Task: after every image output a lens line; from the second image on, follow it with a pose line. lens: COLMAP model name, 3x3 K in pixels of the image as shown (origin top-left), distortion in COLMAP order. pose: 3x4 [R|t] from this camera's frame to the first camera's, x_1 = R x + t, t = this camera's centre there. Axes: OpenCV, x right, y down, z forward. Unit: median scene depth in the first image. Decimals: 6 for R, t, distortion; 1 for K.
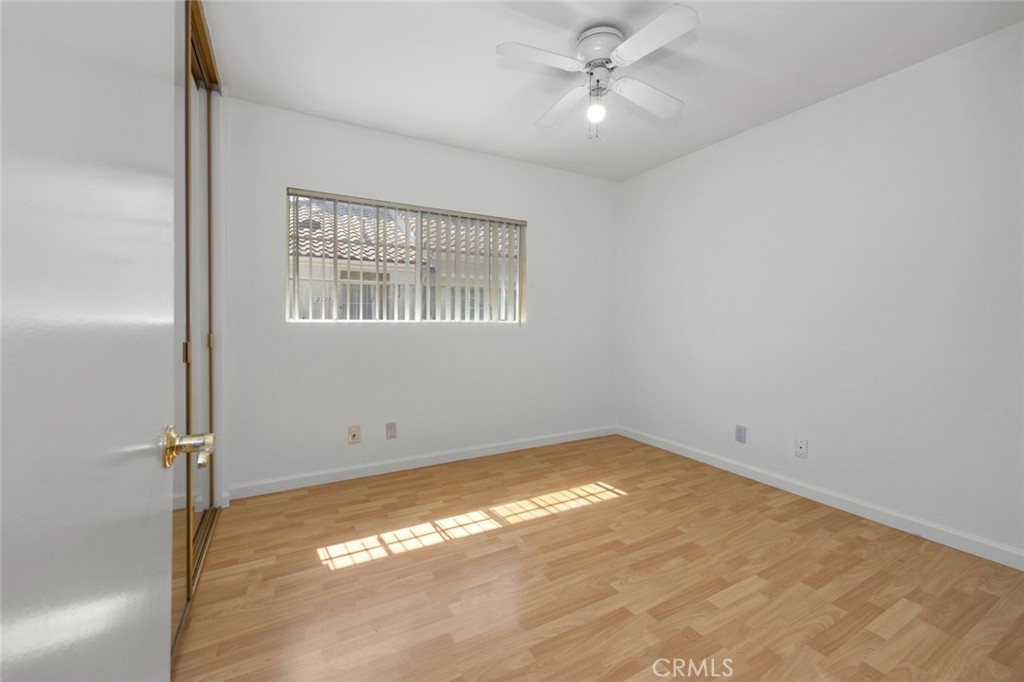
lens RADIAL K [[428.4, 0, 527.4], [0, 428.4, 330.8], [0, 0, 1]] dist [-0.004518, 0.000946]
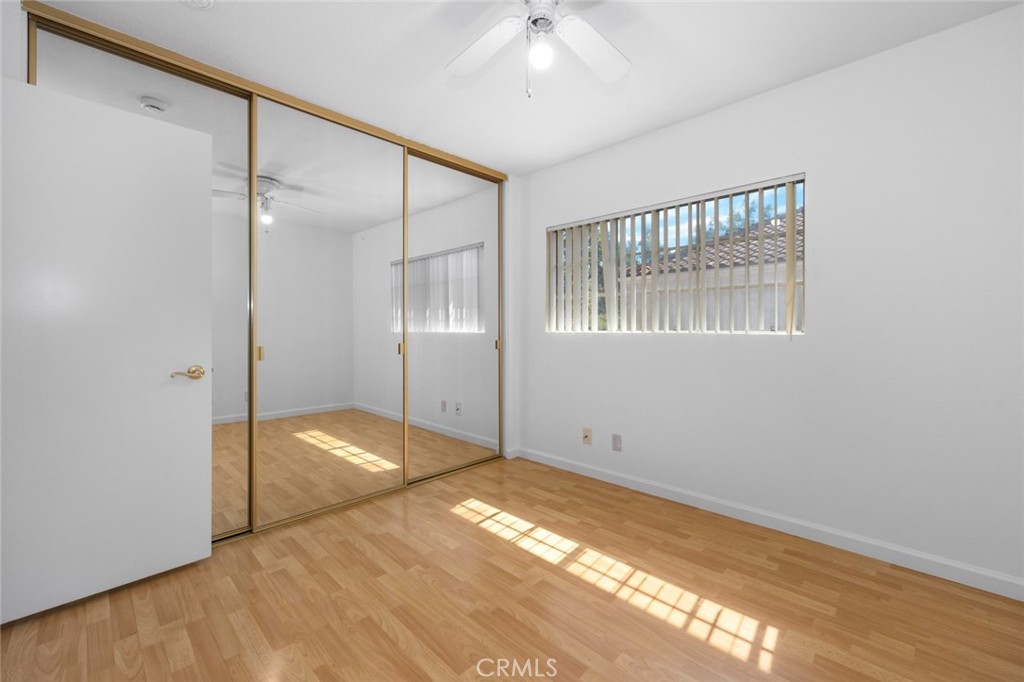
lens RADIAL K [[428.4, 0, 513.0], [0, 428.4, 331.9], [0, 0, 1]] dist [-0.004518, 0.000946]
pose [[0.253032, 0.000838, -0.967458, 0.685142], [-0.021408, 0.999760, -0.004733, -0.016187], [0.967221, 0.021909, 0.252989, 0.600043]]
